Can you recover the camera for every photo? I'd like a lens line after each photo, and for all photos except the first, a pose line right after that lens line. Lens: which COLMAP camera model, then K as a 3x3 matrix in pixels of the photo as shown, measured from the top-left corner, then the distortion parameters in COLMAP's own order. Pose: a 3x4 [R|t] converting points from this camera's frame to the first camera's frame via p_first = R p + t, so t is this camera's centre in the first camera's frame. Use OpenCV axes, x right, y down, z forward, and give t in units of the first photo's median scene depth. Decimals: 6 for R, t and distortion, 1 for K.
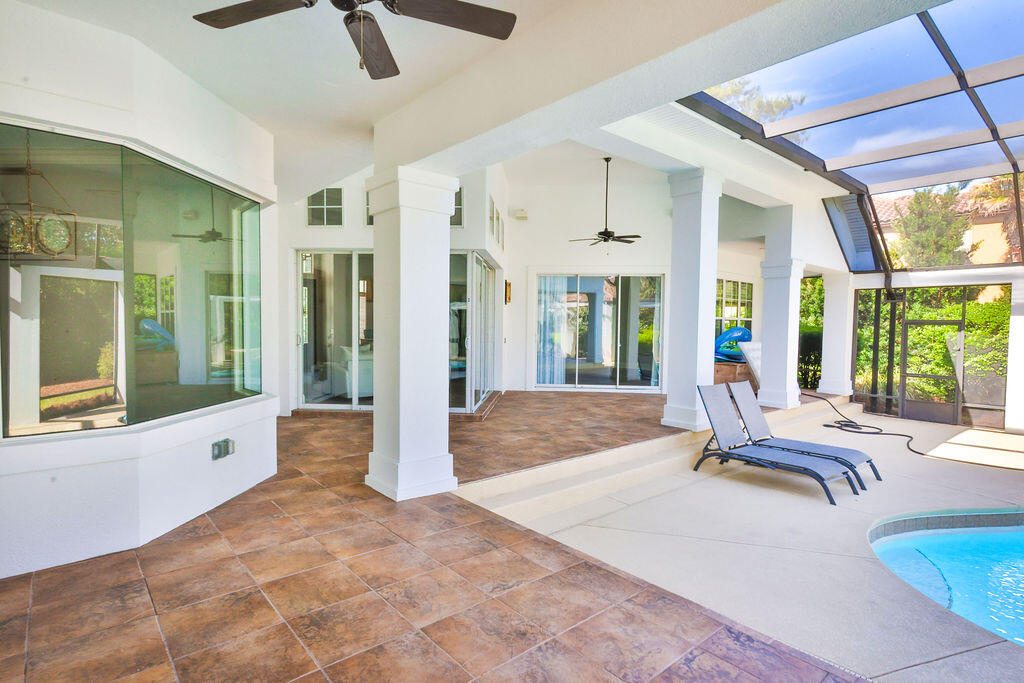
lens RADIAL K [[519.4, 0, 518.9], [0, 519.4, 339.6], [0, 0, 1]] dist [0.000902, 0.000168]
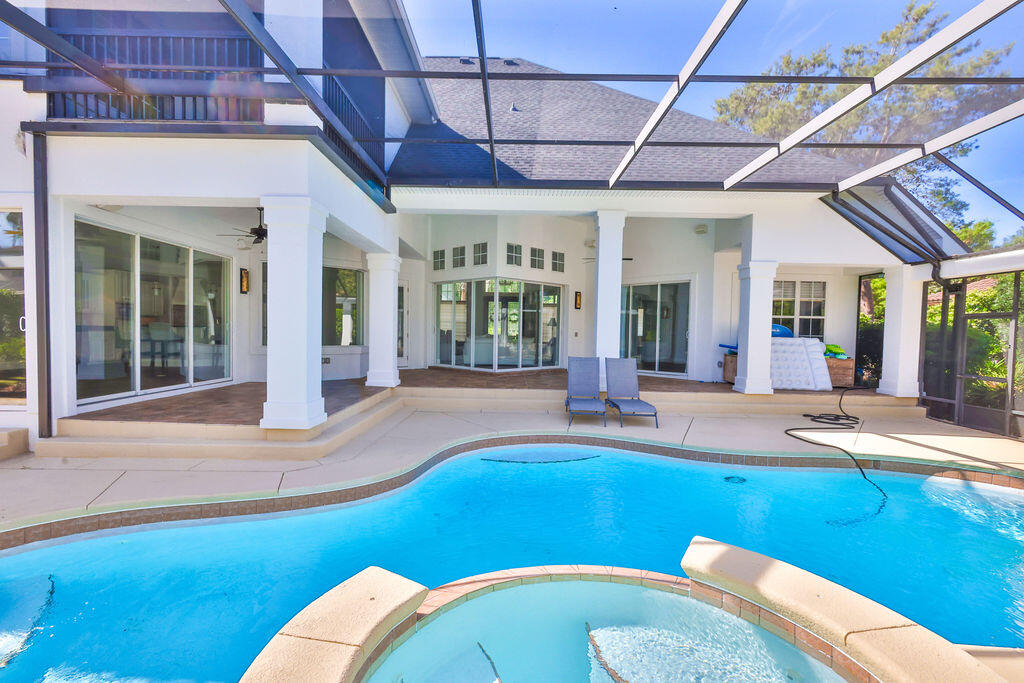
lens RADIAL K [[502.0, 0, 512.4], [0, 502.0, 346.1], [0, 0, 1]] dist [0.003931, 0.001171]
pose [[0.747455, 0.021540, -0.663963, 0.834738], [-0.027877, 0.999611, 0.001046, 0.042104], [0.663727, 0.017727, 0.747765, -0.162250]]
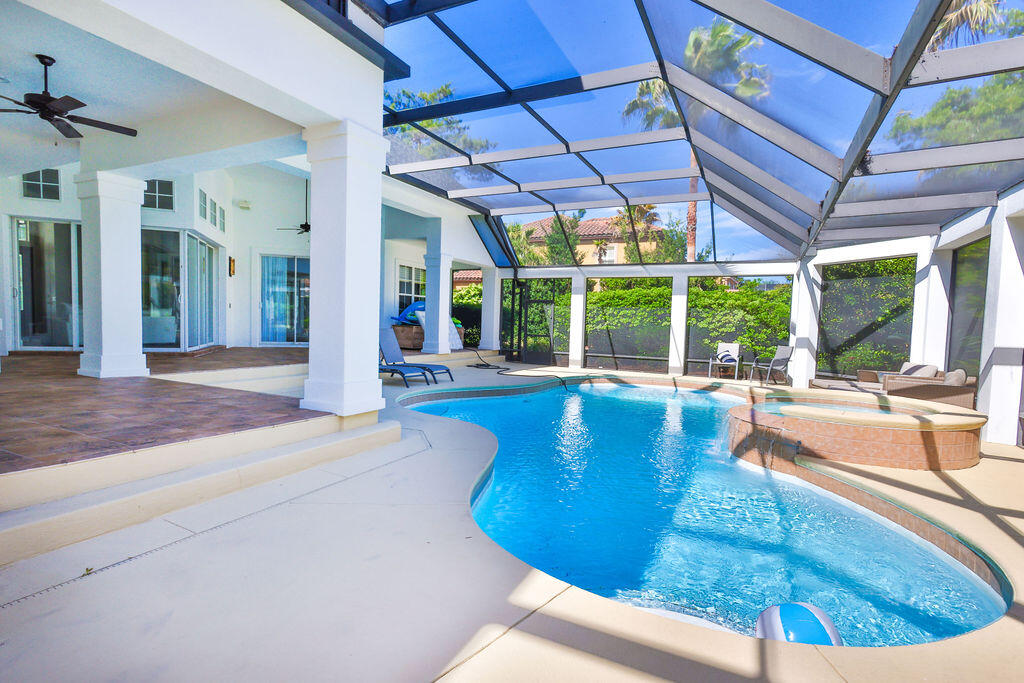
lens RADIAL K [[502.0, 0, 512.4], [0, 502.0, 346.1], [0, 0, 1]] dist [0.003931, 0.001171]
pose [[0.926109, -0.003692, 0.377237, 0.160544], [-0.005968, 0.999684, 0.024436, 0.072165], [-0.377208, -0.024882, 0.925794, -0.413550]]
